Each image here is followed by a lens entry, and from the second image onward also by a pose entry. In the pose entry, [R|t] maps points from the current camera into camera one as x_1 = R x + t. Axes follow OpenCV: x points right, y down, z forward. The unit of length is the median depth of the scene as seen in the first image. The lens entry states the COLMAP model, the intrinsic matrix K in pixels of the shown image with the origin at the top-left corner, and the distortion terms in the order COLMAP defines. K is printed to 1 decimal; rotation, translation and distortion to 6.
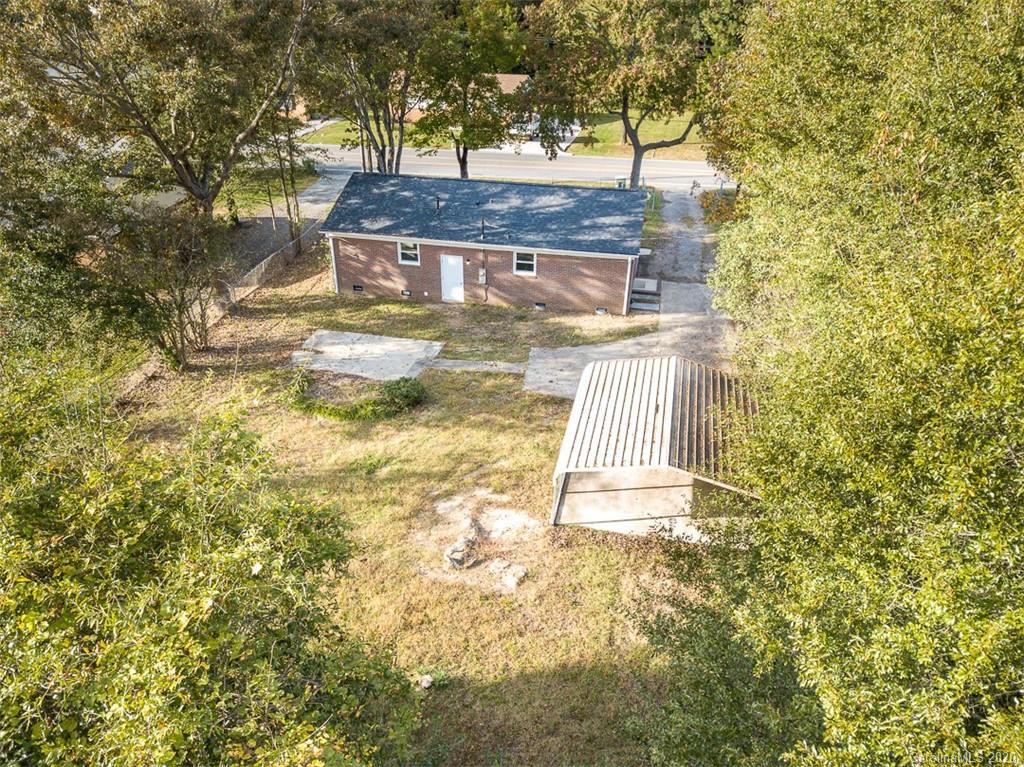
lens RADIAL K [[792.7, 0, 499.2], [0, 792.7, 385.4], [0, 0, 1]] dist [0.012985, 0.002880]
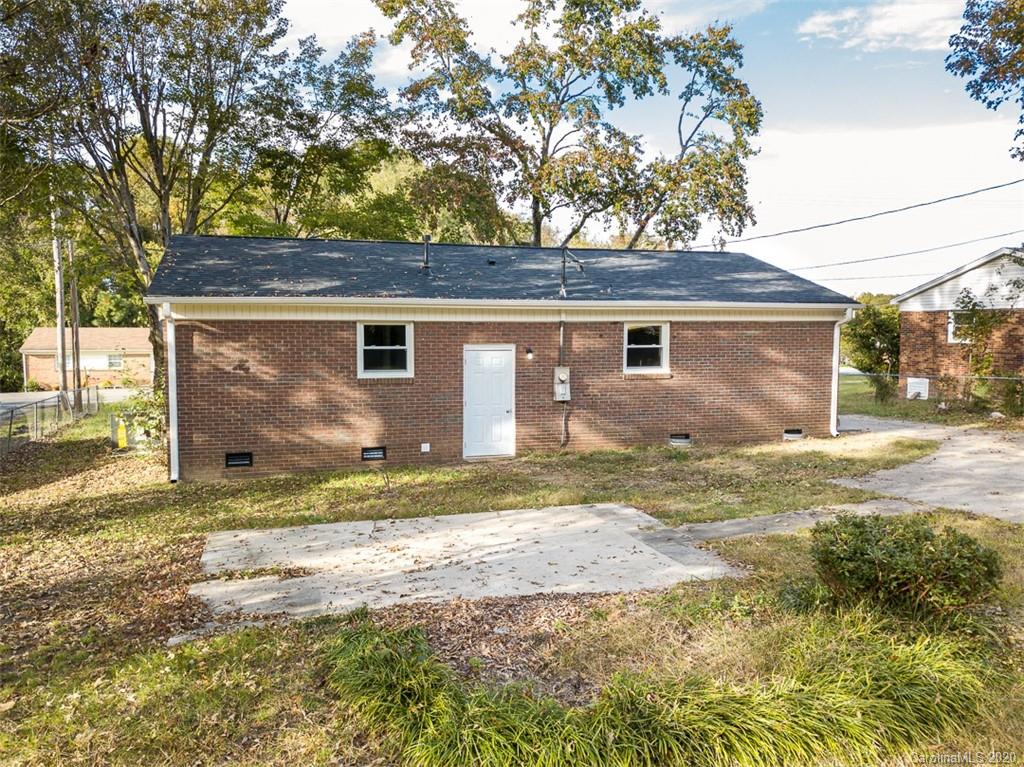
lens RADIAL K [[792.7, 0, 499.2], [0, 792.7, 385.4], [0, 0, 1]] dist [0.012985, 0.002880]
pose [[0.873173, -0.042049, 0.485593, -0.265453], [0.242988, 0.901195, -0.358894, 0.012497], [-0.422523, 0.431370, 0.797116, 0.661372]]
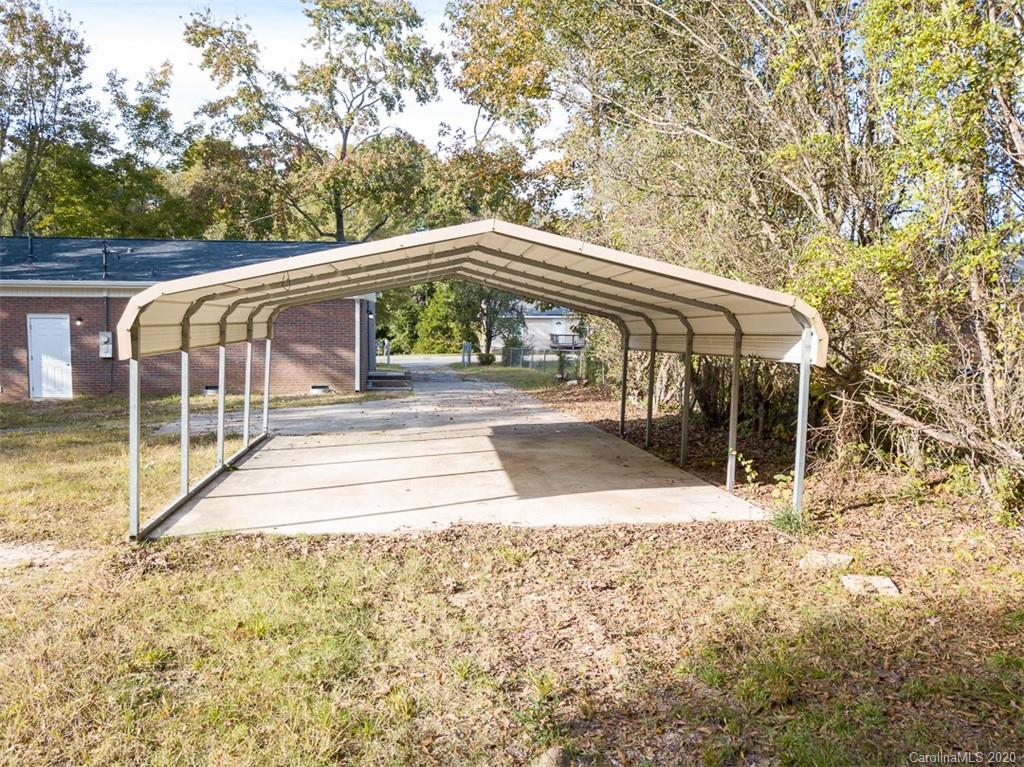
lens RADIAL K [[792.7, 0, 499.2], [0, 792.7, 385.4], [0, 0, 1]] dist [0.012985, 0.002880]
pose [[0.948508, -0.030703, 0.315260, 0.067173], [0.157259, 0.909609, -0.384553, 0.158016], [-0.274957, 0.414329, 0.867600, 0.426513]]
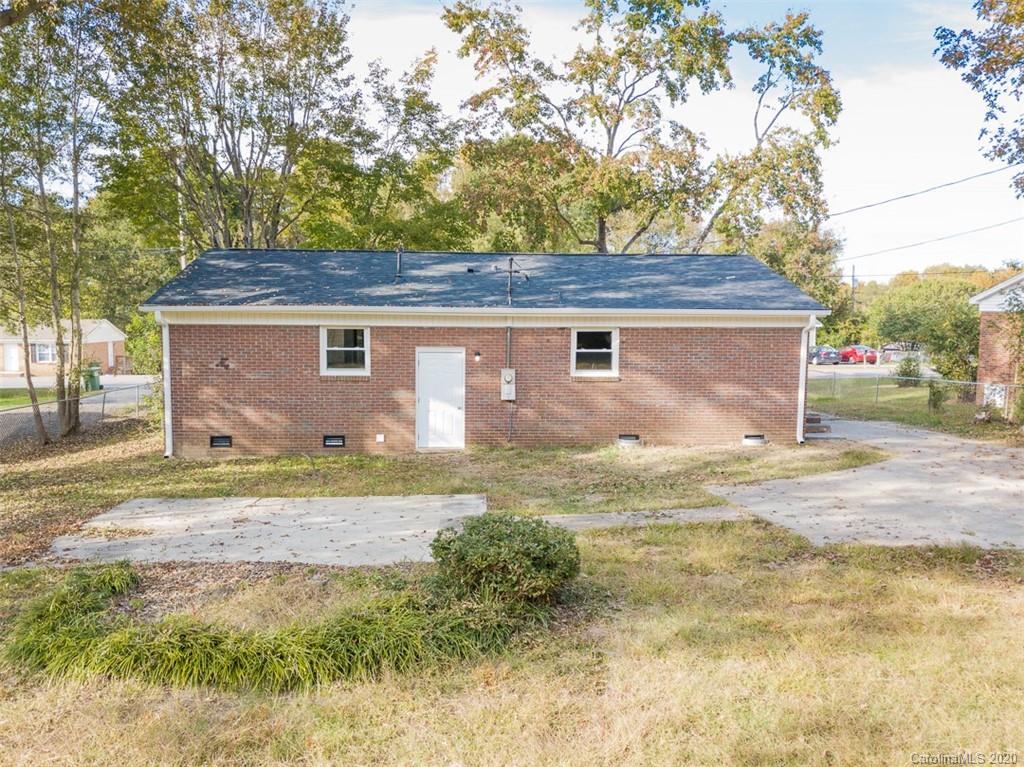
lens RADIAL K [[792.7, 0, 499.2], [0, 792.7, 385.4], [0, 0, 1]] dist [0.012985, 0.002880]
pose [[0.962719, -0.024695, 0.269374, -0.154699], [0.132065, 0.911985, -0.388383, 0.047151], [-0.236074, 0.409479, 0.881247, 0.578685]]
